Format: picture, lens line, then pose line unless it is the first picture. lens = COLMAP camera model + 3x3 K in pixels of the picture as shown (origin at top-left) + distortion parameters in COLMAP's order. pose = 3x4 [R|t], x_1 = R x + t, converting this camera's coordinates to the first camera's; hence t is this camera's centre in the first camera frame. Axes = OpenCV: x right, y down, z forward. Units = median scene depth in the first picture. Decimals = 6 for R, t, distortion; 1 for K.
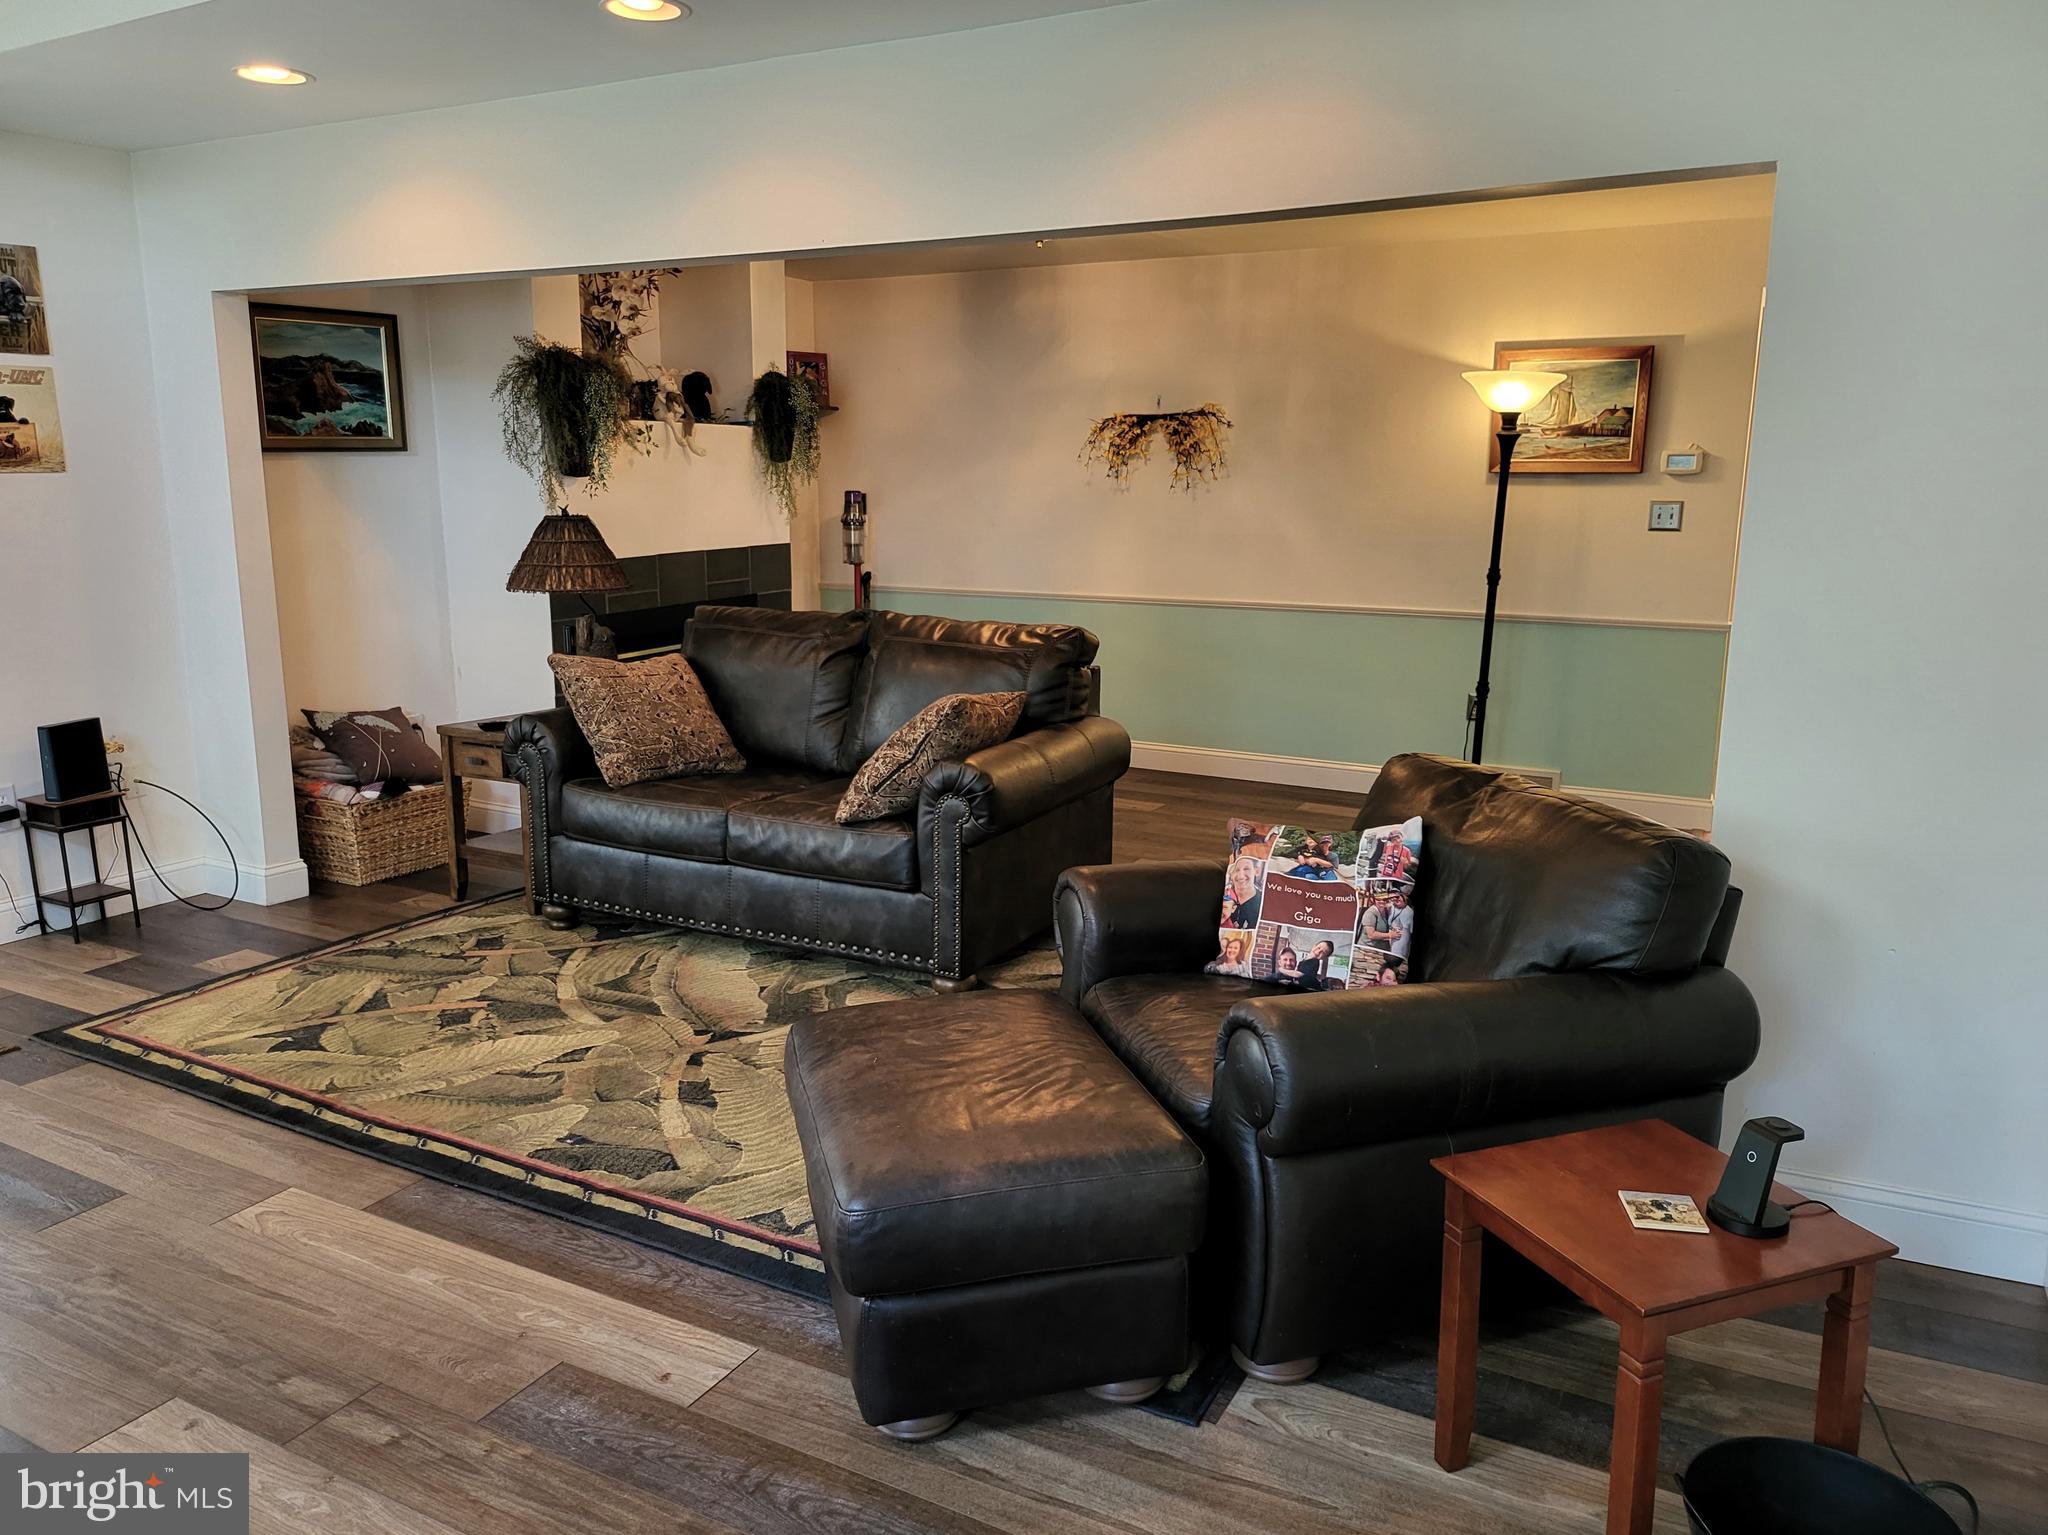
lens RADIAL K [[1443.9, 0, 1033.3], [0, 1443.9, 750.7], [0, 0, 1]] dist [0.067872, -0.078922]
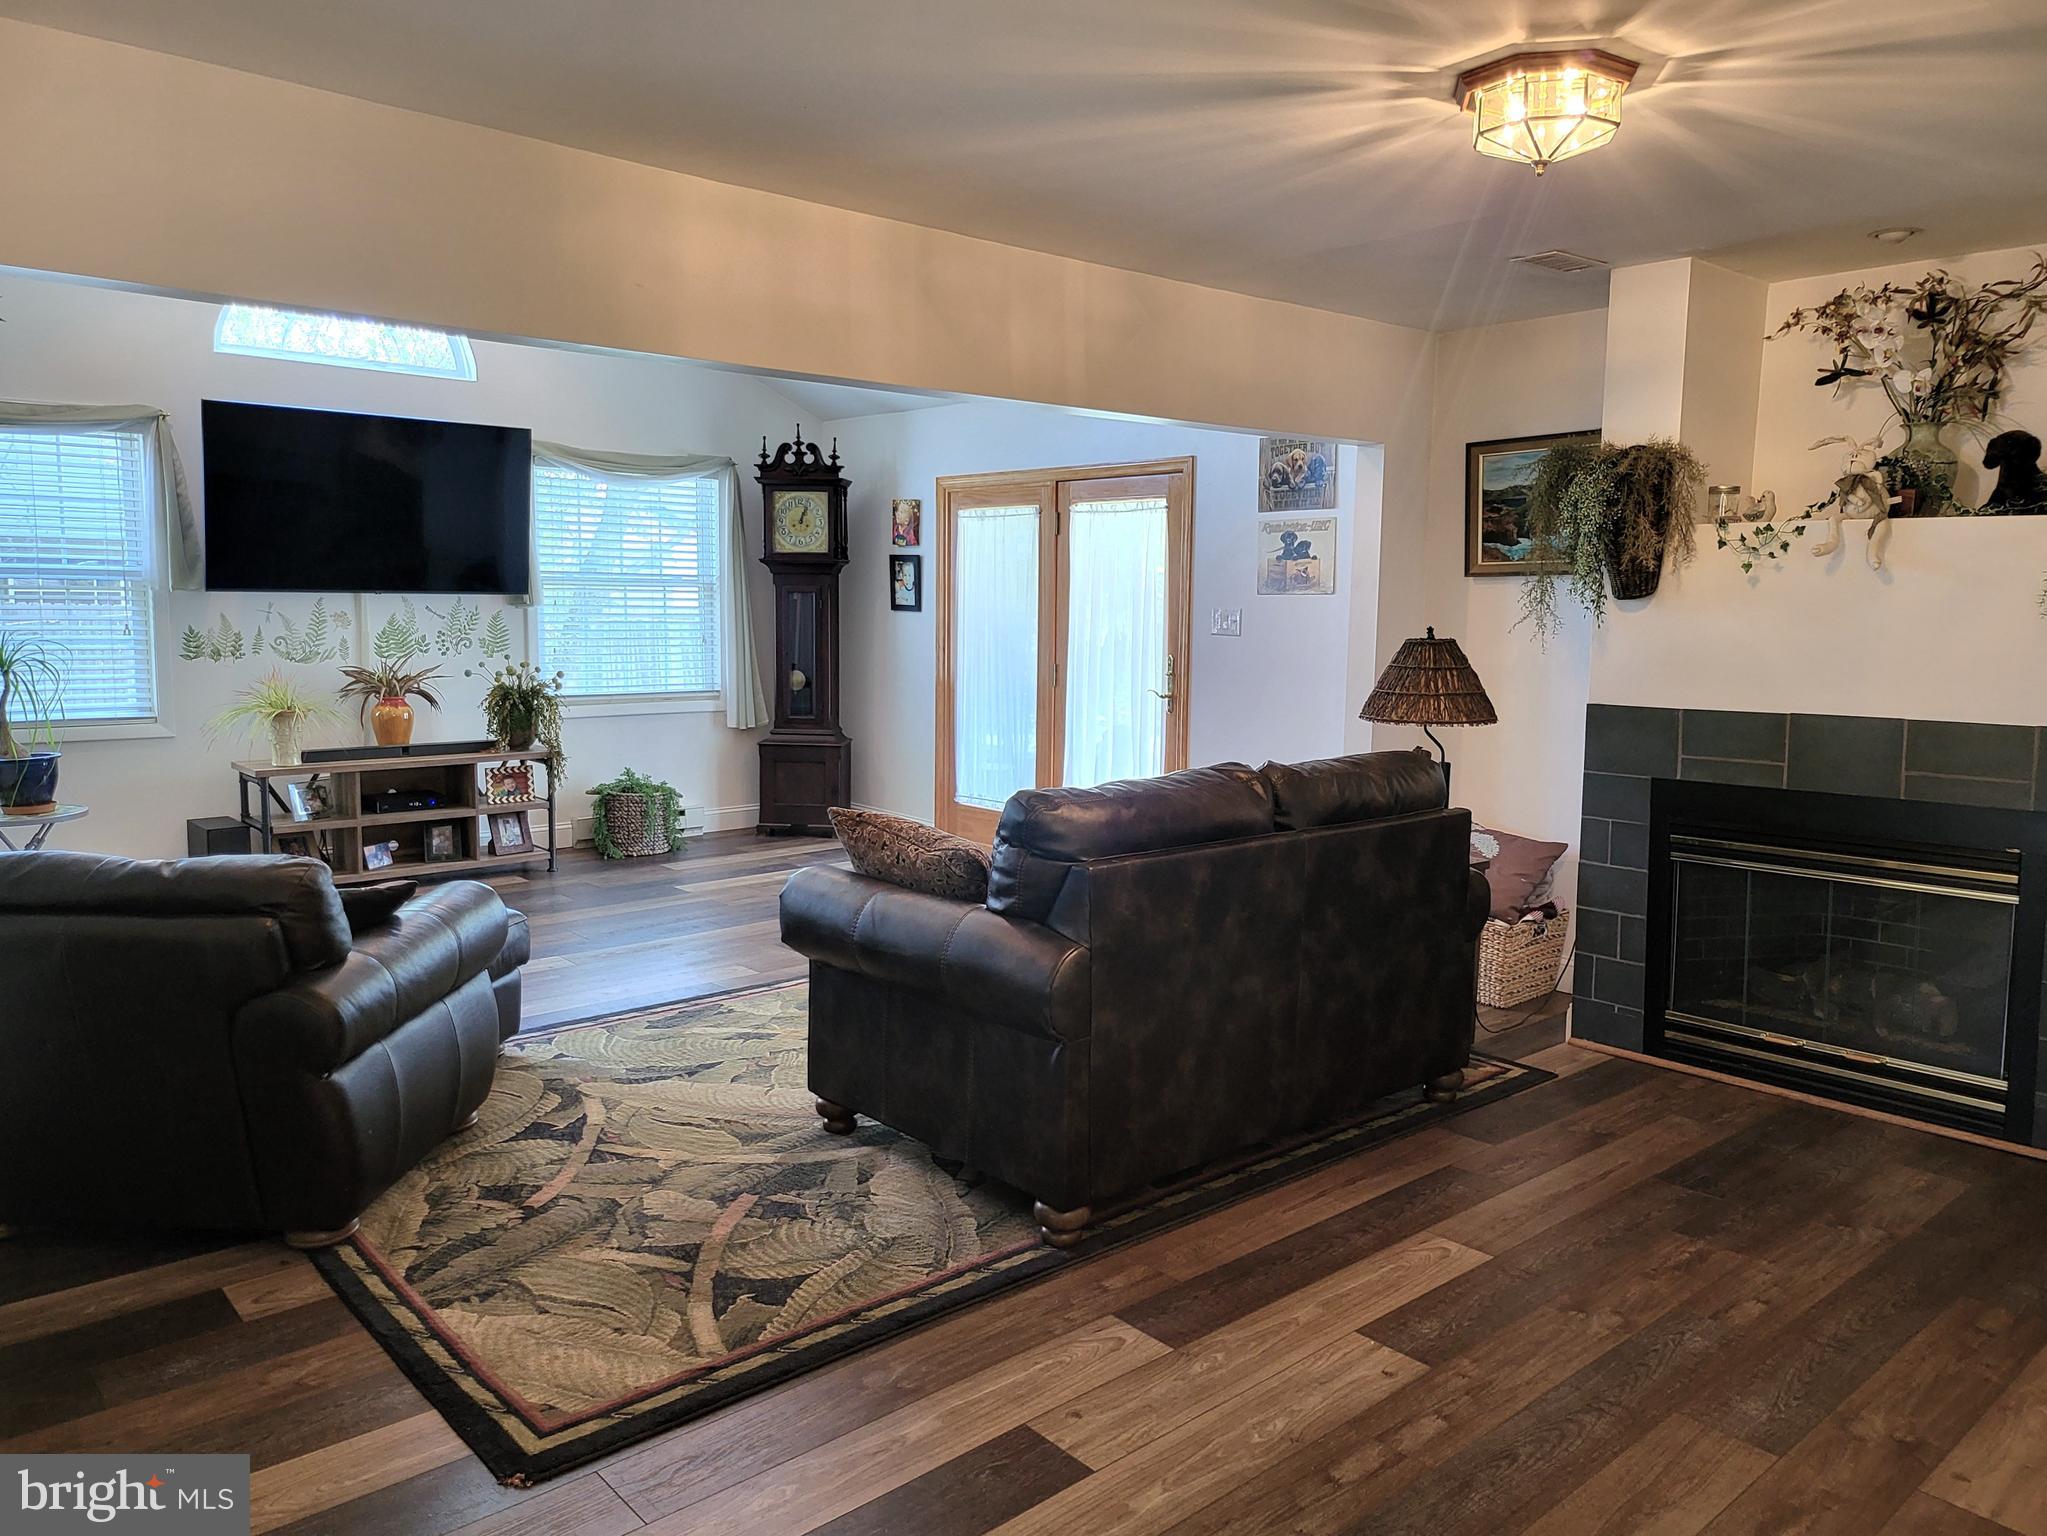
lens RADIAL K [[1443.2, 0, 1032.8], [0, 1443.2, 751.2], [0, 0, 1]] dist [0.067872, -0.078922]
pose [[-0.347816, 0.093705, -0.932868, 0.908151], [-0.191874, 0.966820, 0.168654, -0.297048], [0.917719, 0.237653, -0.318296, 1.609737]]
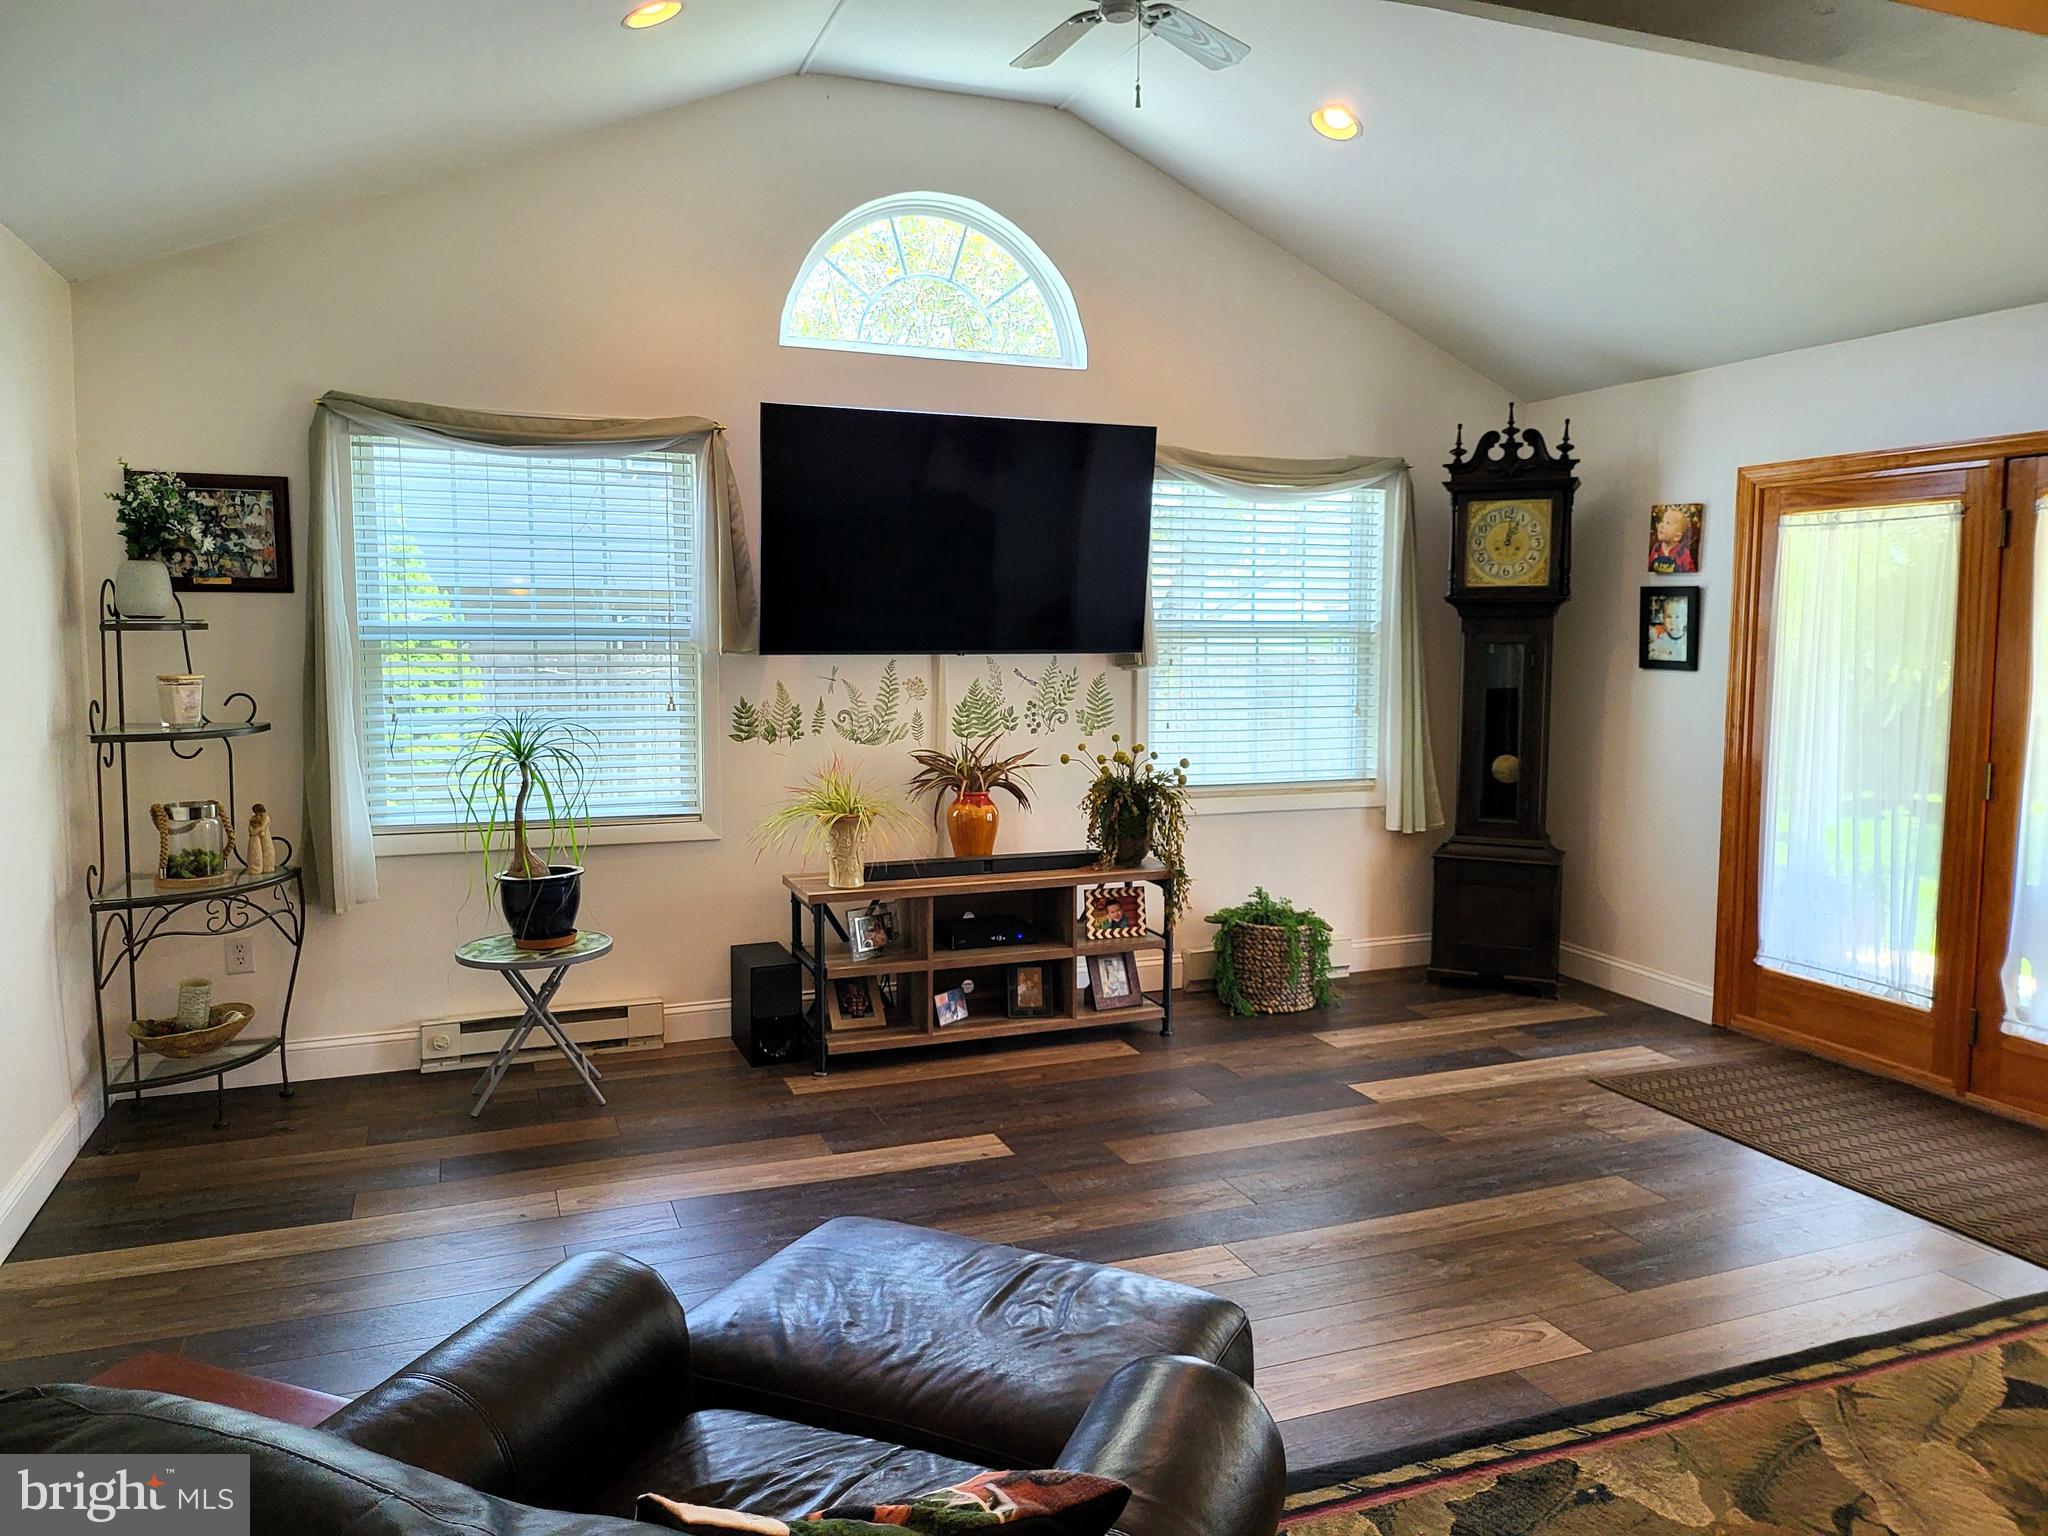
lens RADIAL K [[1443.9, 0, 1033.3], [0, 1443.9, 751.2], [0, 0, 1]] dist [0.067872, -0.078922]
pose [[-0.646191, 0.061178, -0.760720, 0.417872], [-0.150166, 0.967103, 0.205333, -0.216218], [0.748257, 0.246918, -0.615746, 1.086905]]
